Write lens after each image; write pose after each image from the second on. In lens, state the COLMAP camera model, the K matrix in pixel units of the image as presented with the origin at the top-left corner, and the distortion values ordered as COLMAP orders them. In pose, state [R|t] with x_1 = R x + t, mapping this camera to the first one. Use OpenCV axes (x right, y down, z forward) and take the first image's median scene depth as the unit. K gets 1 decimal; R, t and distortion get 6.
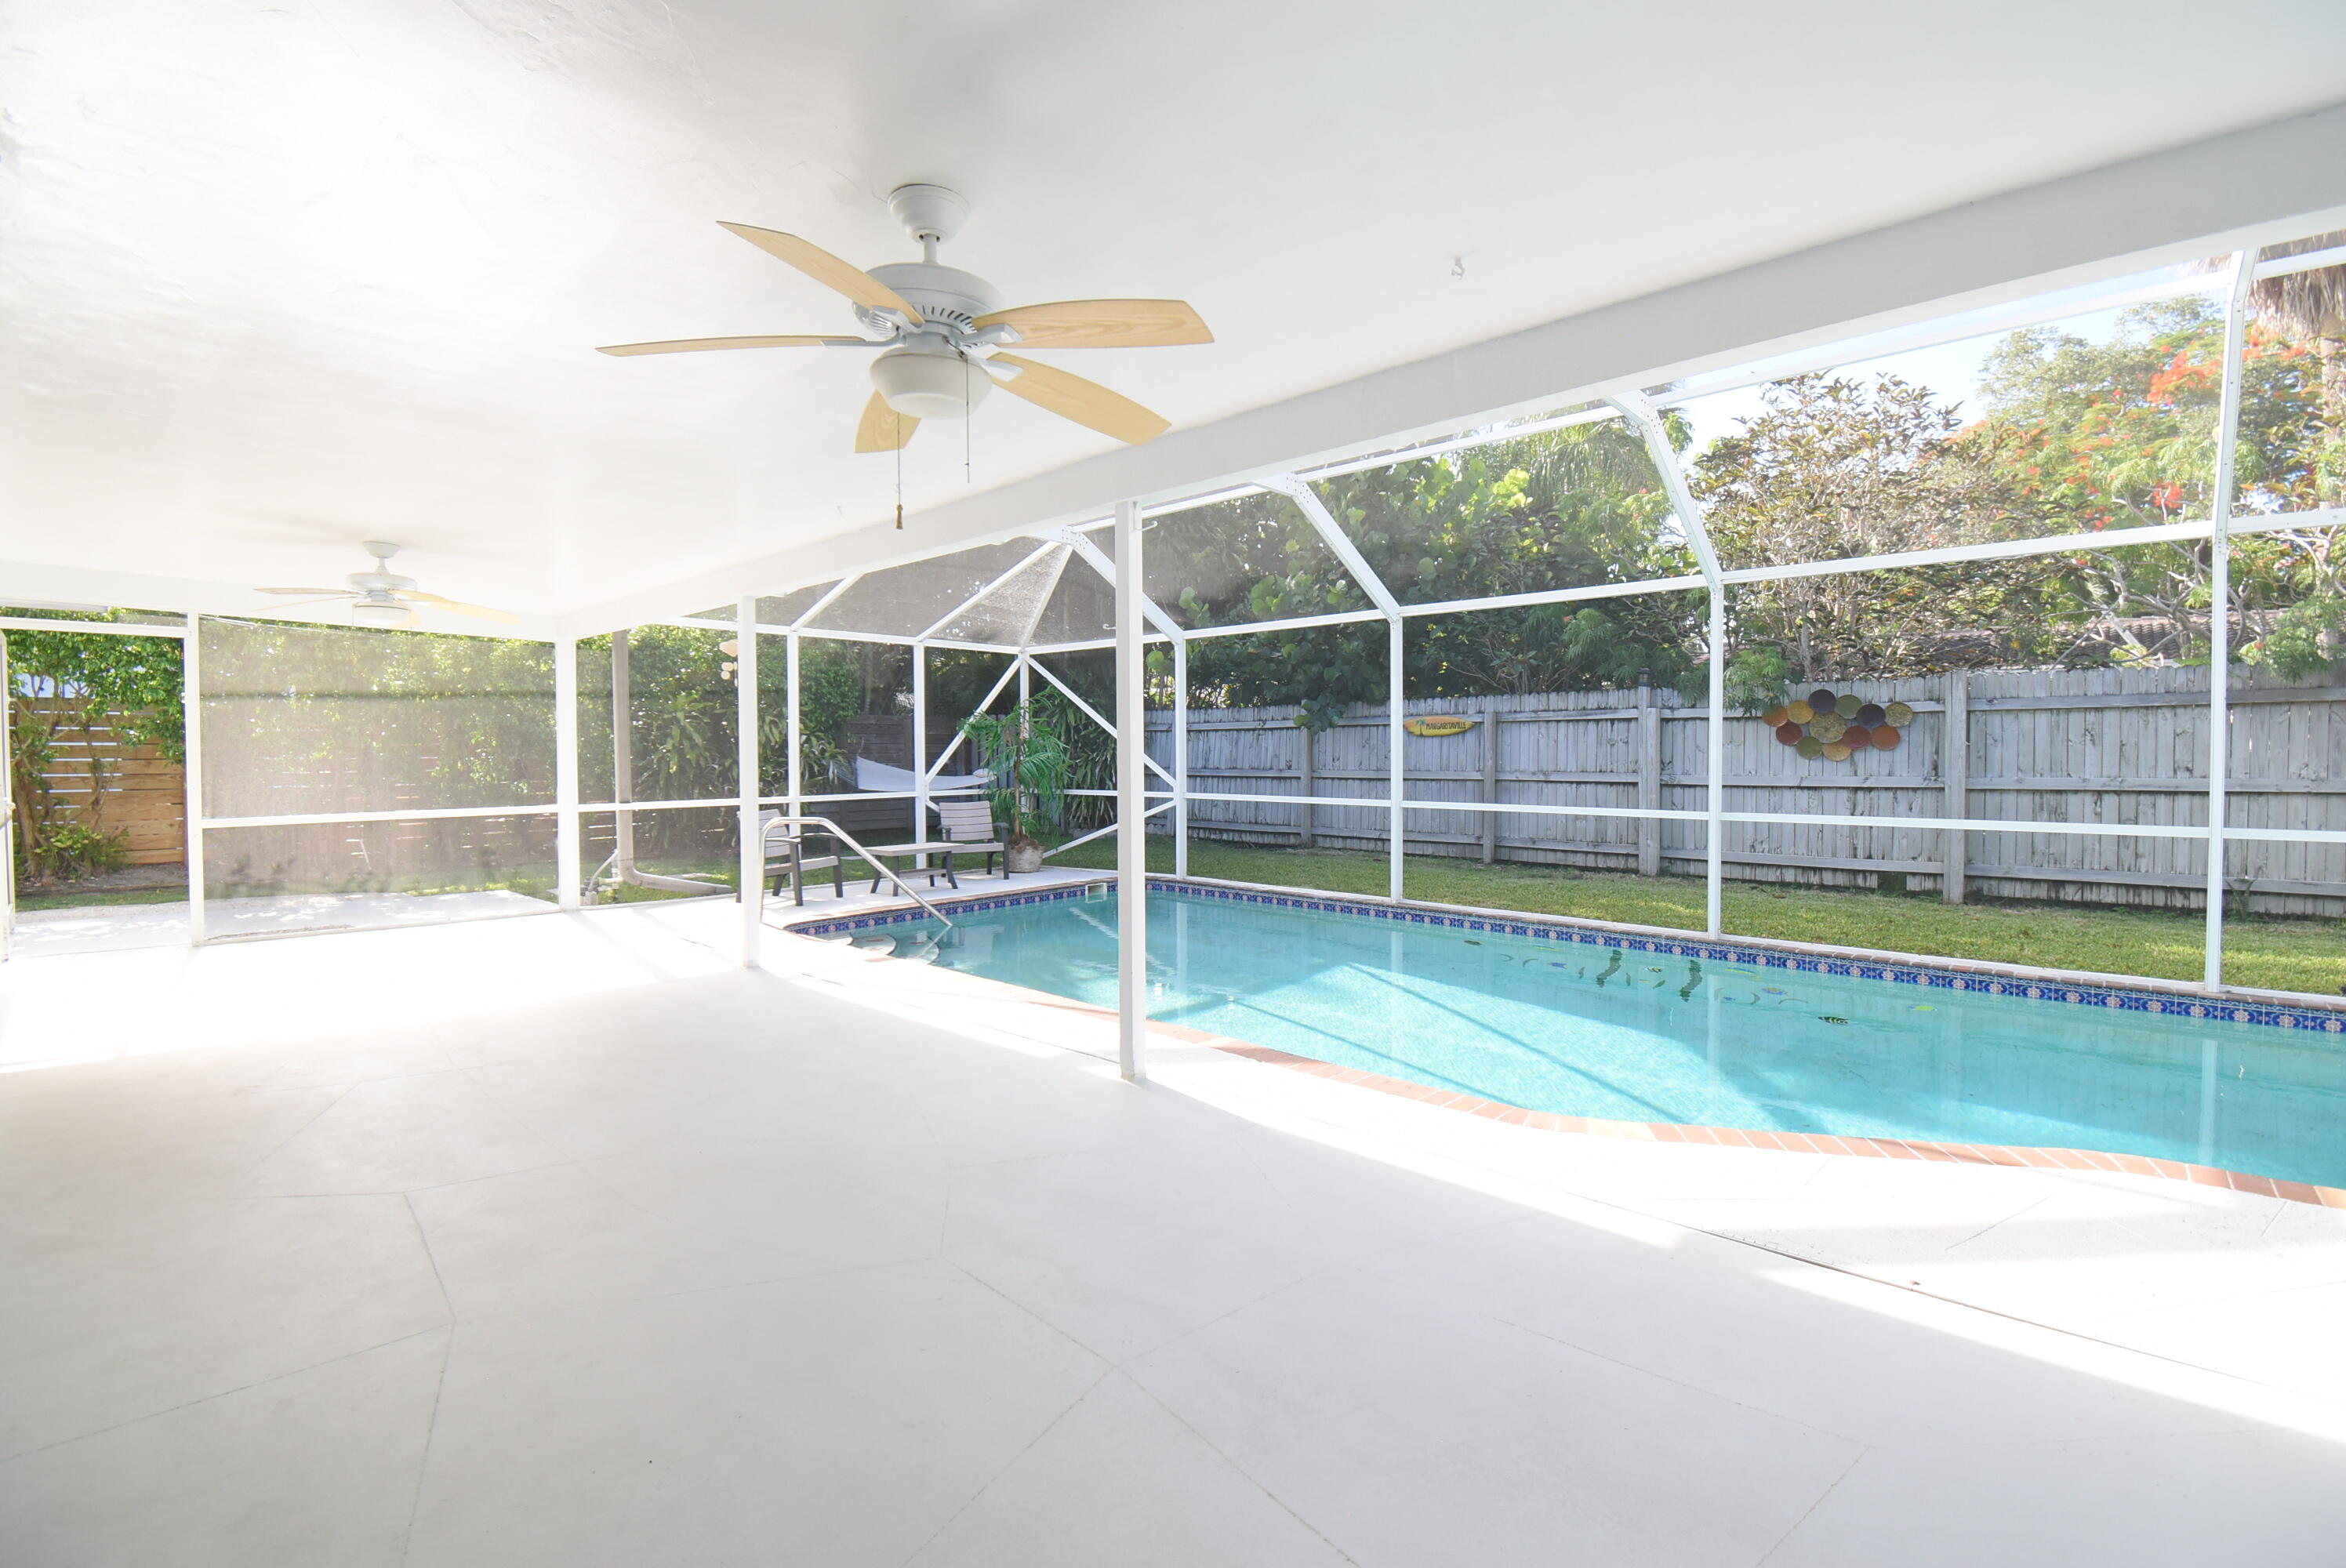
lens RADIAL K [[1047.9, 0, 1160.4], [0, 1047.9, 773.6], [0, 0, 1]] dist [0.005485, -0.016821]
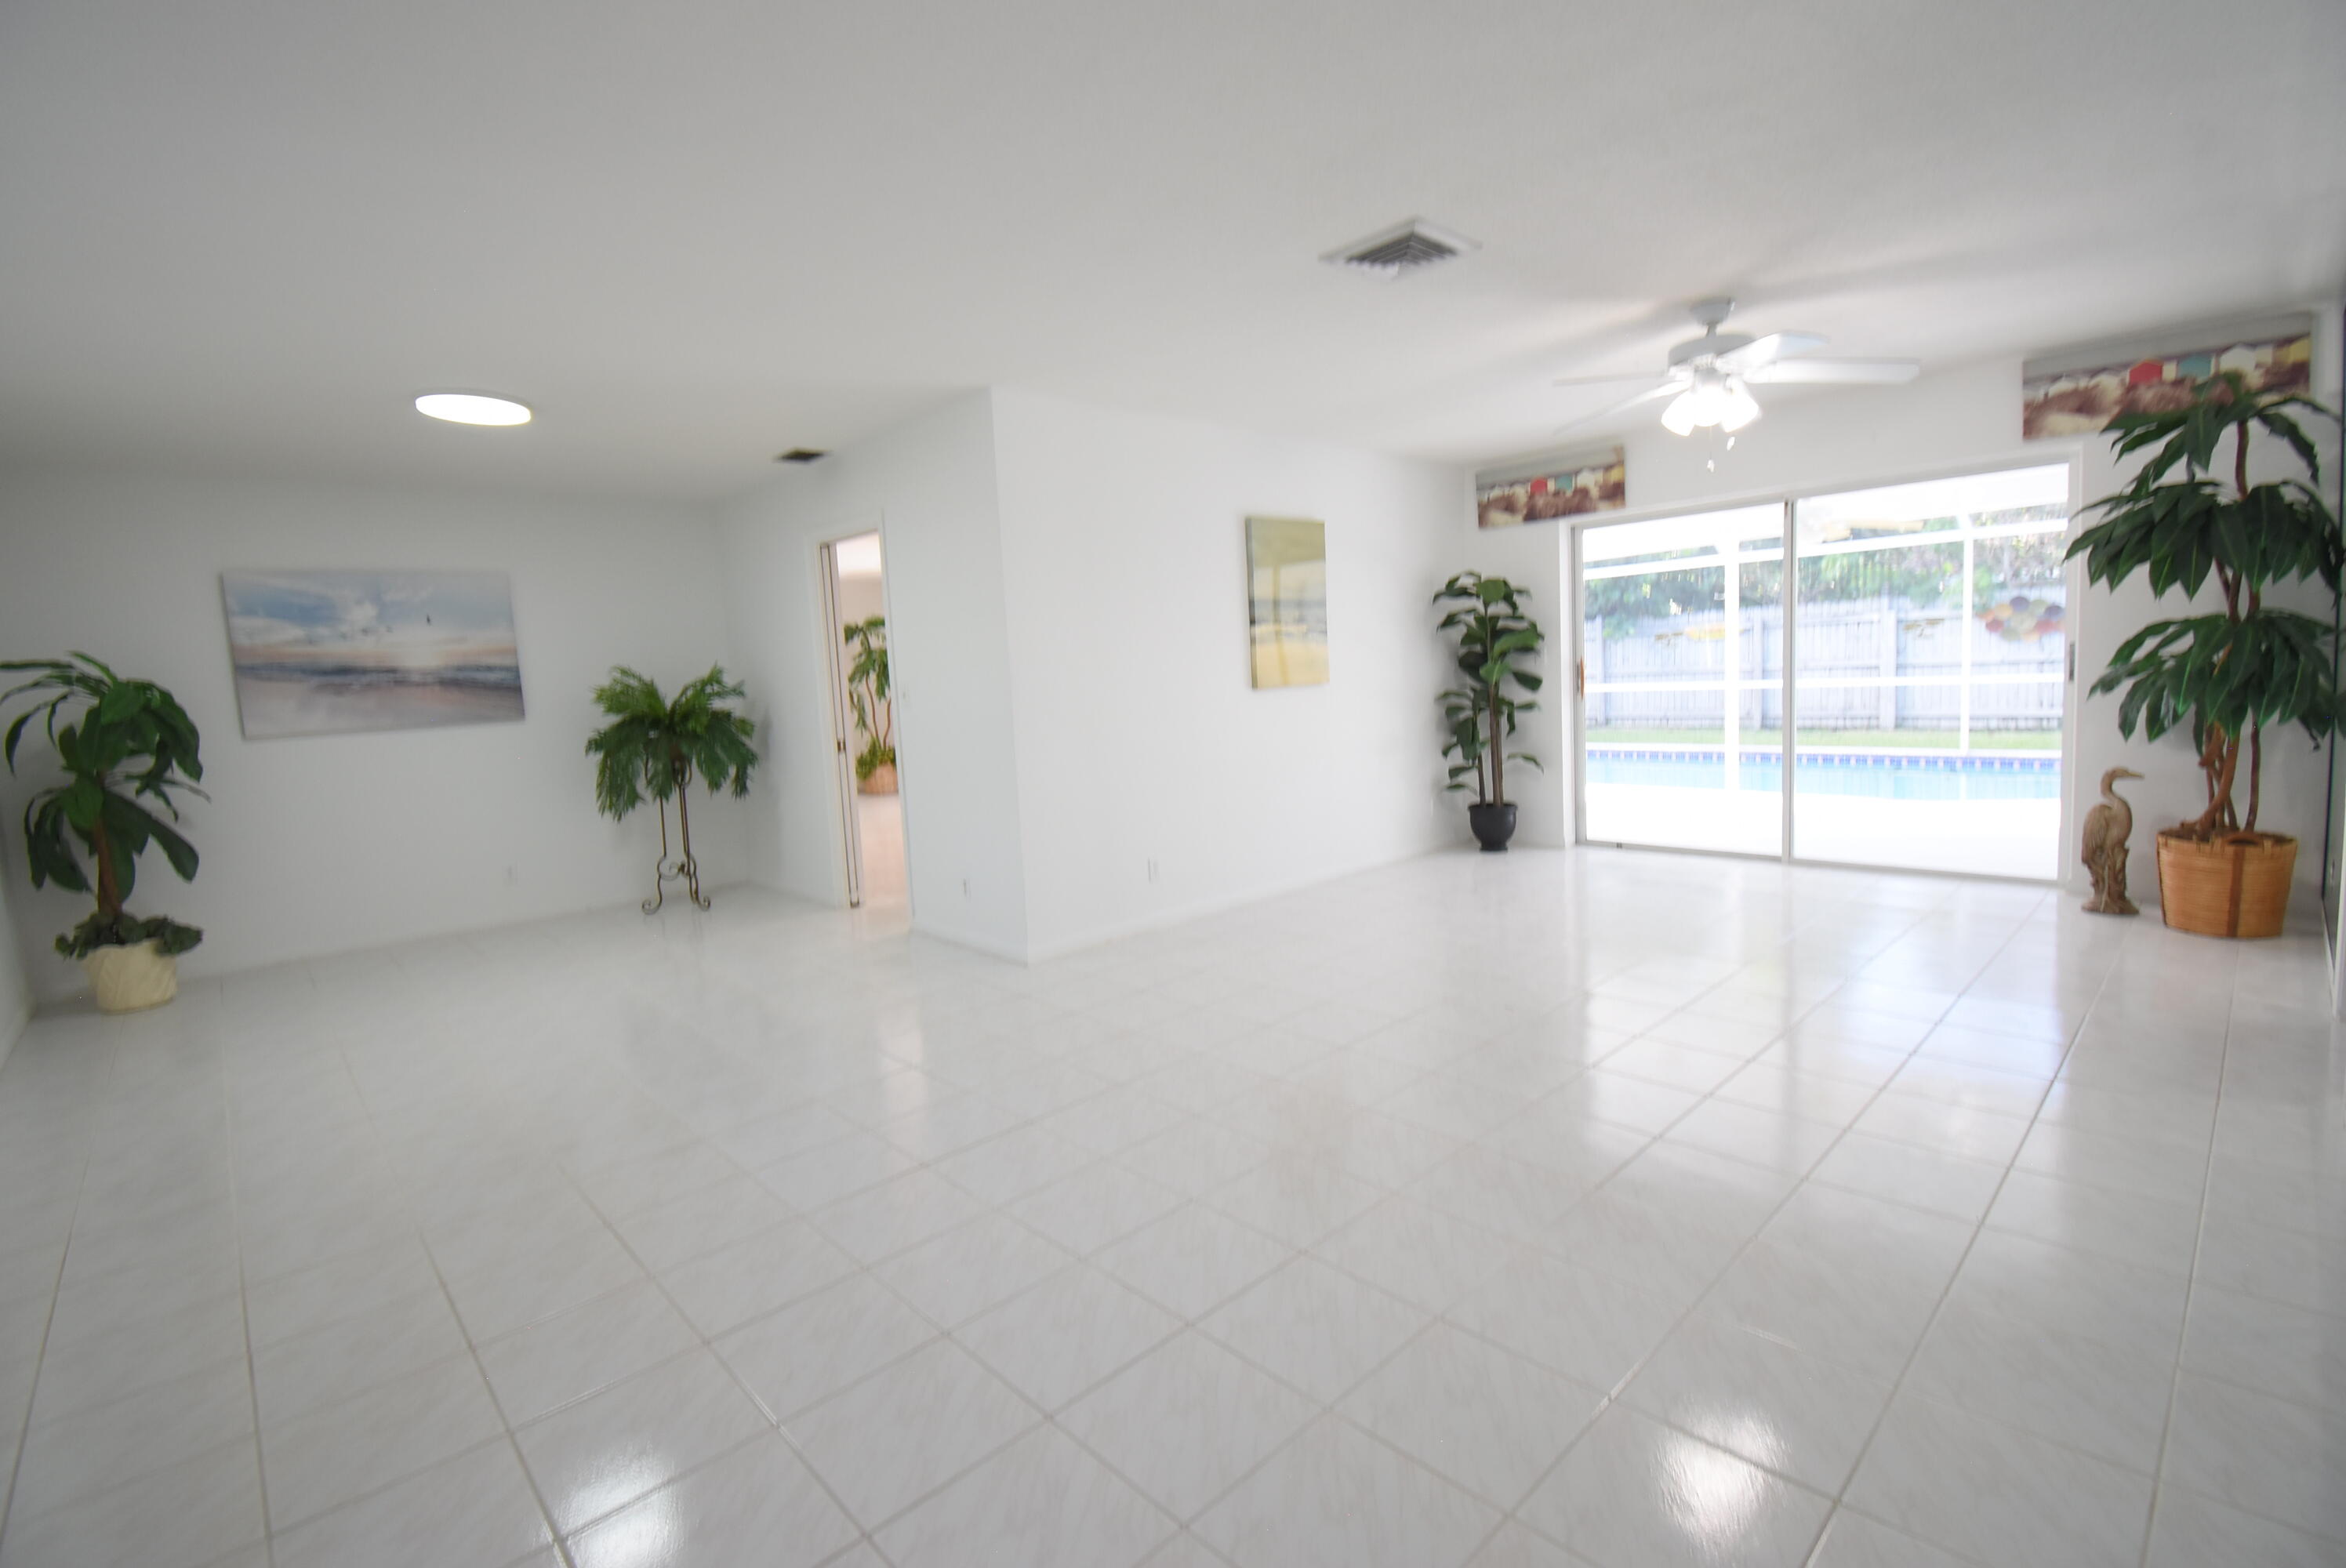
lens RADIAL K [[1047.9, 0, 1168.5], [0, 1047.9, 777.4], [0, 0, 1]] dist [0.005485, -0.016821]
pose [[0.996132, -0.046616, -0.074491, -0.439517], [0.052896, 0.995002, 0.084693, -0.011789], [0.070170, -0.088306, 0.993619, -0.534874]]
